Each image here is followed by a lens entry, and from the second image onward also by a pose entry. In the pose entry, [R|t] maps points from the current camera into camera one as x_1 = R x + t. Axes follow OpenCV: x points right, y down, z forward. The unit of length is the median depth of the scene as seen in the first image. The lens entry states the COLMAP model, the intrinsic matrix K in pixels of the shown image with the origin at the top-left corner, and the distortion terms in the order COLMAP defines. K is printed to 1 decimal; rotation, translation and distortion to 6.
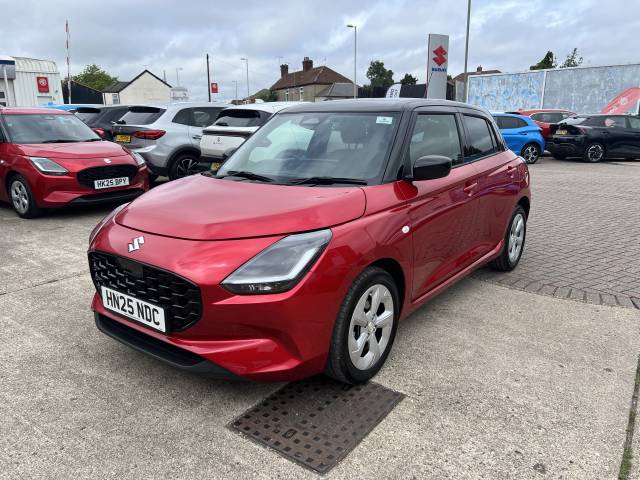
lens RADIAL K [[484.6, 0, 322.4], [0, 484.6, 237.8], [0, 0, 1]] dist [0.052877, -0.059107]
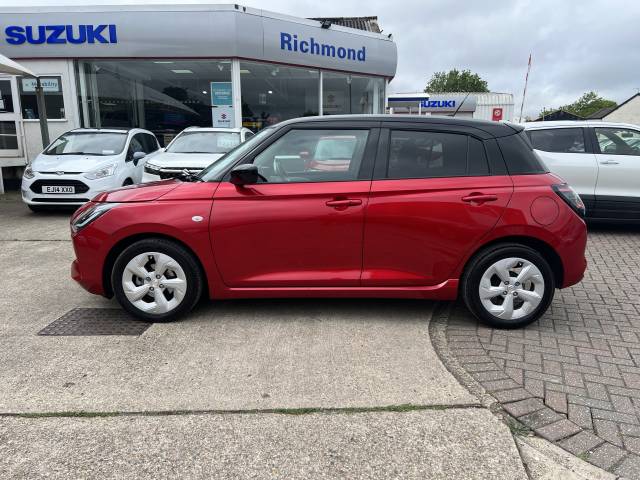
lens RADIAL K [[484.4, 0, 318.6], [0, 484.4, 238.8], [0, 0, 1]] dist [0.048885, -0.053299]
pose [[0.592727, 0.156989, -0.789955, 0.139378], [-0.198436, 0.979049, 0.045675, -0.008686], [0.780575, 0.129682, 0.611461, 0.050455]]
